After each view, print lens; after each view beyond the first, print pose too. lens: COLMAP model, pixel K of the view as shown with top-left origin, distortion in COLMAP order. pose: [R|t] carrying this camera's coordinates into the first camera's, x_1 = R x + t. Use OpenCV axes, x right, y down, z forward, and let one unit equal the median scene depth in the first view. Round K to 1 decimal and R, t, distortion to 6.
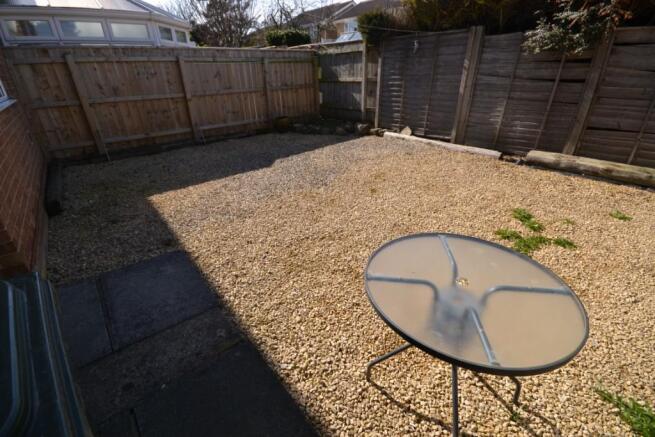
lens RADIAL K [[289.9, 0, 324.0], [0, 289.9, 215.0], [0, 0, 1]] dist [0.002418, -0.009604]
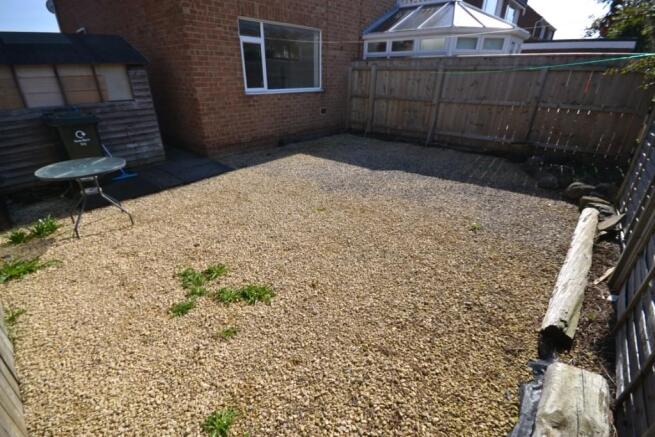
lens RADIAL K [[289.9, 0, 324.0], [0, 289.9, 215.0], [0, 0, 1]] dist [0.002418, -0.009604]
pose [[0.155705, 0.454810, -0.876872, 0.863727], [-0.450222, 0.822809, 0.346823, -0.342417], [0.879236, 0.340785, 0.332880, 0.570220]]
